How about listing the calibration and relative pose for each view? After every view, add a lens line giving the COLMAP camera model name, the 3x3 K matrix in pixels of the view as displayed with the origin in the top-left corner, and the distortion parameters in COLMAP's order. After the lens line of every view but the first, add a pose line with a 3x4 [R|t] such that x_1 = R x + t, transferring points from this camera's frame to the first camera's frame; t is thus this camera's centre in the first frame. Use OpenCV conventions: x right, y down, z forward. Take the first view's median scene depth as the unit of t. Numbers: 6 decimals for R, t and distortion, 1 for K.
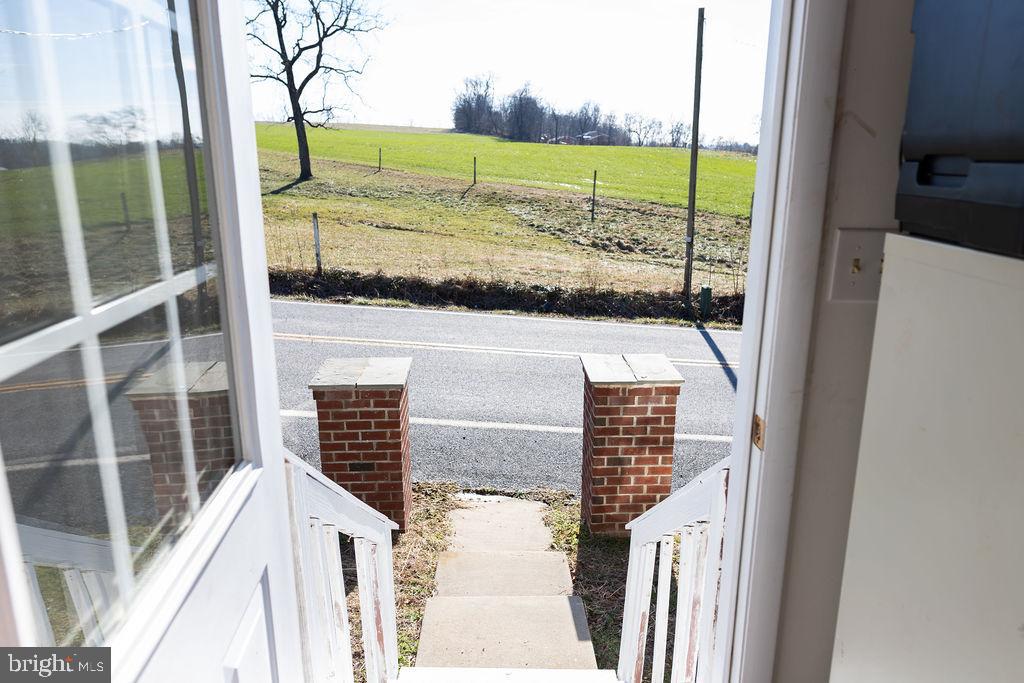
lens RADIAL K [[705.8, 0, 515.6], [0, 705.8, 337.6], [0, 0, 1]] dist [-0.001997, 0.000520]
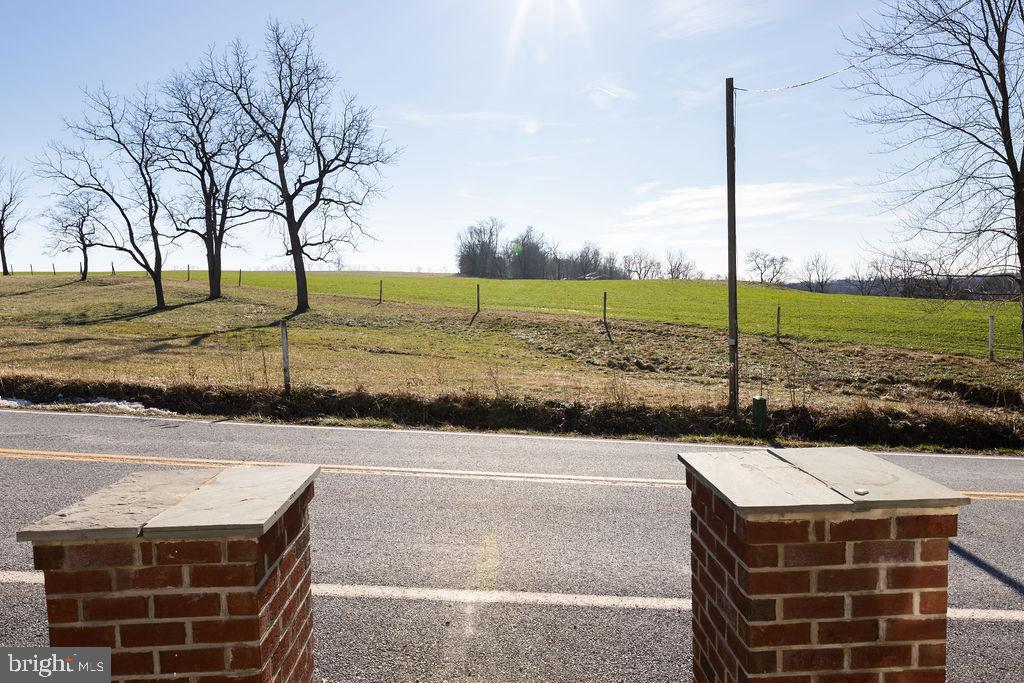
lens RADIAL K [[705.8, 0, 509.0], [0, 705.8, 338.6], [0, 0, 1]] dist [-0.001997, 0.000520]
pose [[0.999493, -0.027029, -0.016813, -0.001857], [0.023239, 0.980557, -0.194853, 0.006548], [0.021753, 0.194363, 0.980688, 0.087771]]
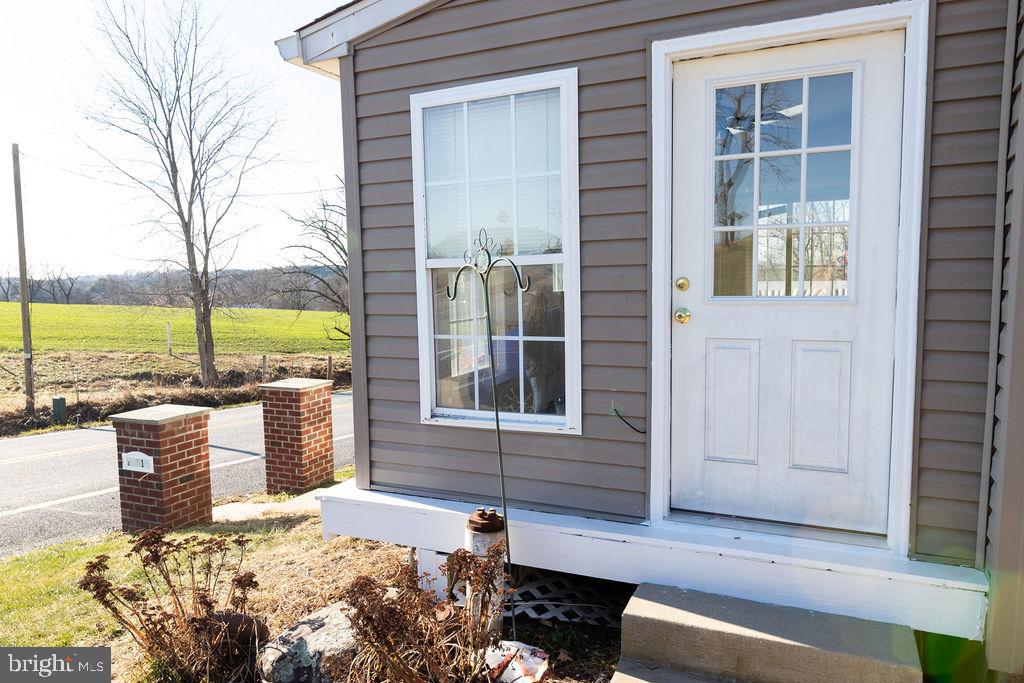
lens RADIAL K [[705.8, 0, 511.2], [0, 705.8, 345.7], [0, 0, 1]] dist [-0.001997, 0.000520]
pose [[0.444188, -0.095749, 0.890803, -0.176570], [0.242473, 0.970015, -0.016644, 0.016772], [-0.862499, 0.223389, 0.454085, -0.038749]]
